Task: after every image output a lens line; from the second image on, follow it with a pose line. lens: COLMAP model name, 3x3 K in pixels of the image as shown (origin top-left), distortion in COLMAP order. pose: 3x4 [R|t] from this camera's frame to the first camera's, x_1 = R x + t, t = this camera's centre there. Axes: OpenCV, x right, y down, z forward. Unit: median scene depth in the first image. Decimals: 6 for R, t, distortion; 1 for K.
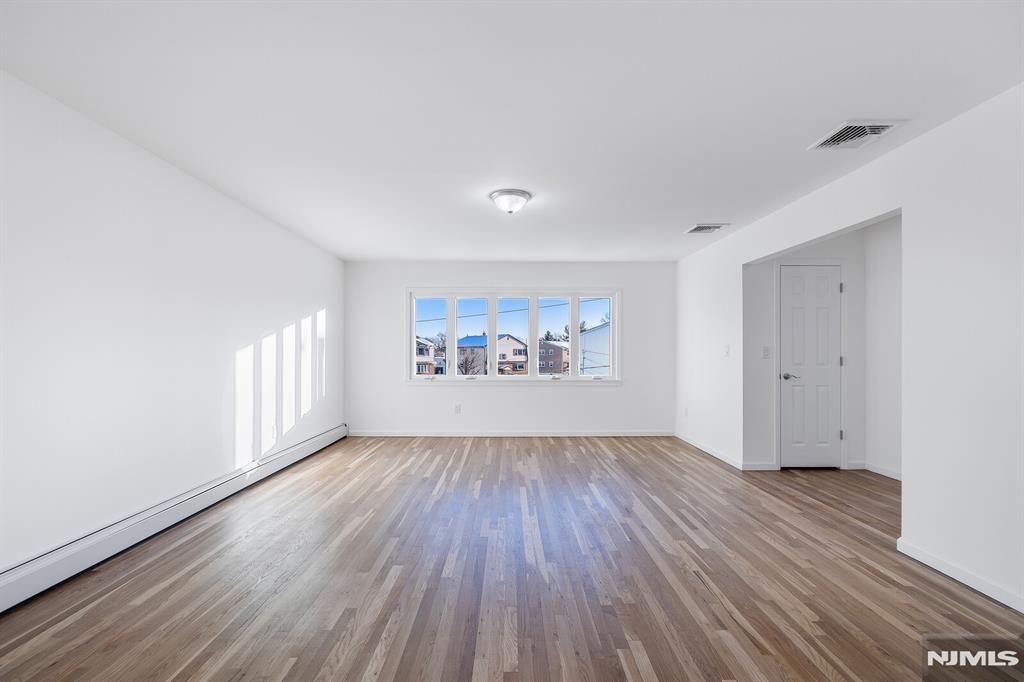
lens RADIAL K [[438.1, 0, 506.1], [0, 438.1, 349.8], [0, 0, 1]] dist [0.002949, -0.000816]
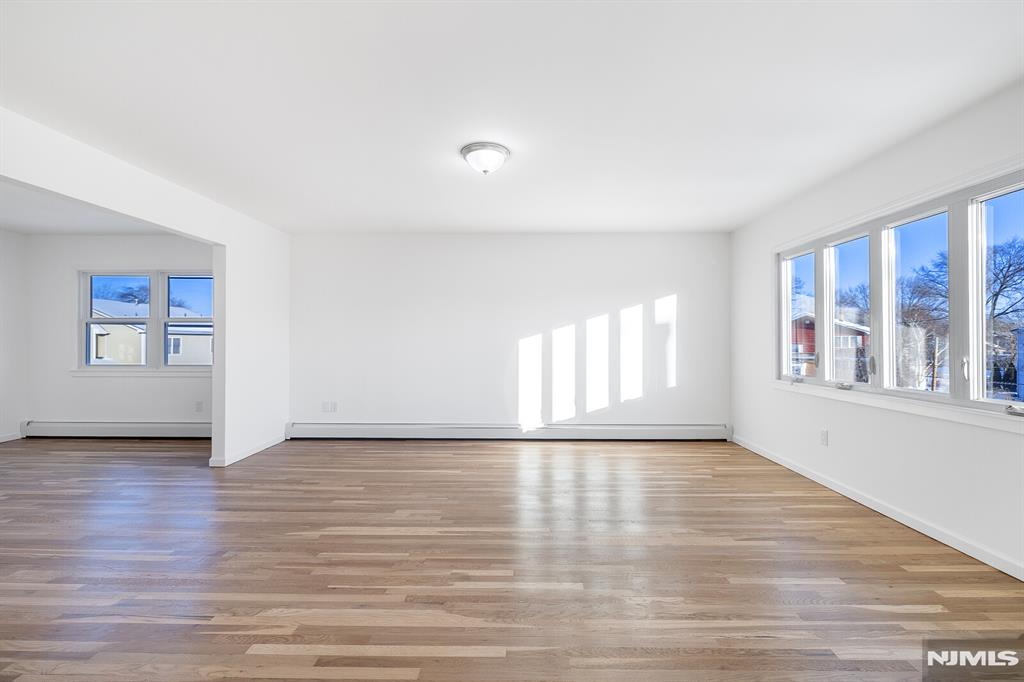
lens RADIAL K [[438.1, 0, 516.5], [0, 438.1, 337.0], [0, 0, 1]] dist [0.002949, -0.000816]
pose [[-0.015210, -0.012056, -0.999812, 0.785781], [0.009471, 0.999881, -0.012201, 0.012709], [0.999839, -0.009655, -0.015094, 1.011749]]
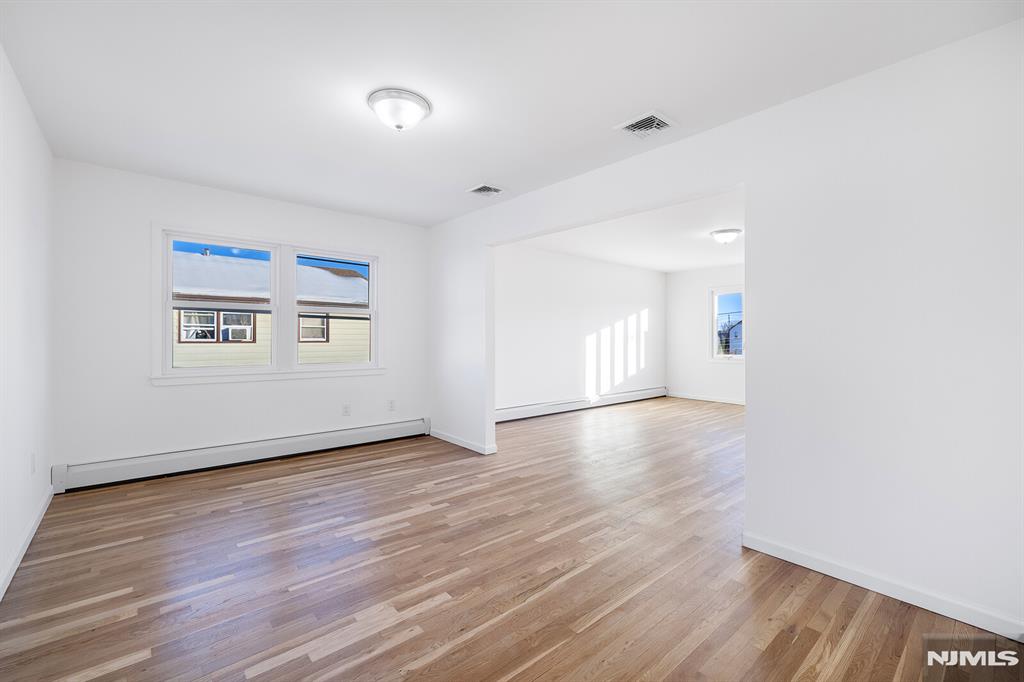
lens RADIAL K [[438.1, 0, 507.1], [0, 438.1, 338.1], [0, 0, 1]] dist [0.002949, -0.000816]
pose [[0.647387, 0.001292, -0.762161, 0.619822], [0.002837, 0.999988, 0.004105, 0.001093], [0.762156, -0.004820, 0.647375, -0.498859]]
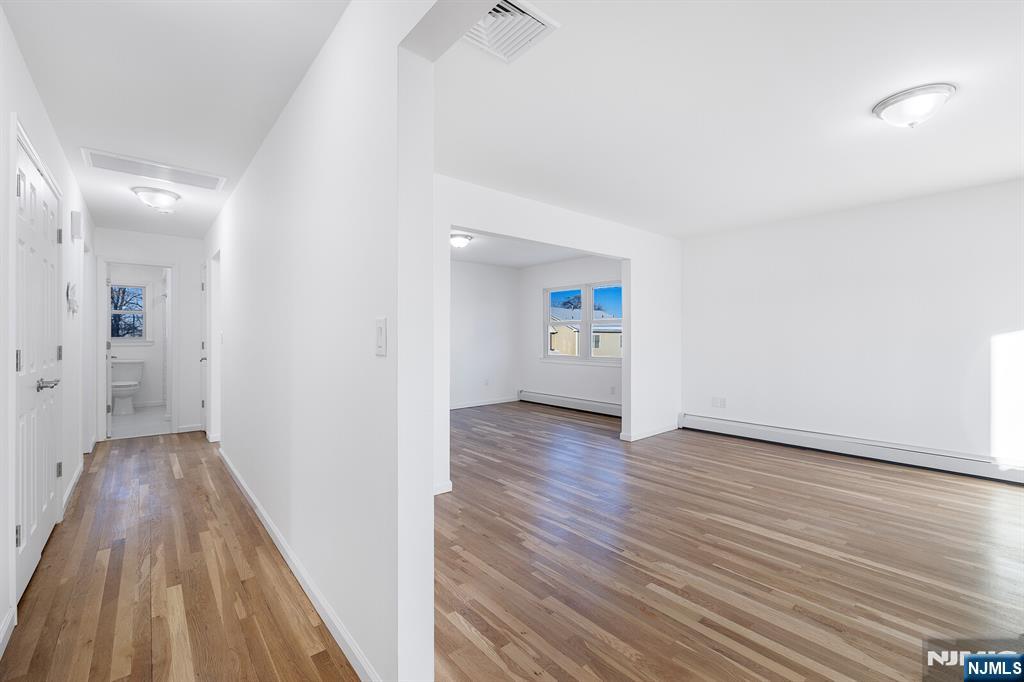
lens RADIAL K [[438.1, 0, 512.3], [0, 438.1, 334.0], [0, 0, 1]] dist [0.002949, -0.000816]
pose [[-0.761741, -0.008286, -0.647829, 0.838220], [0.004215, 0.999834, -0.017745, 0.011198], [0.647868, -0.016248, -0.761579, 1.049870]]
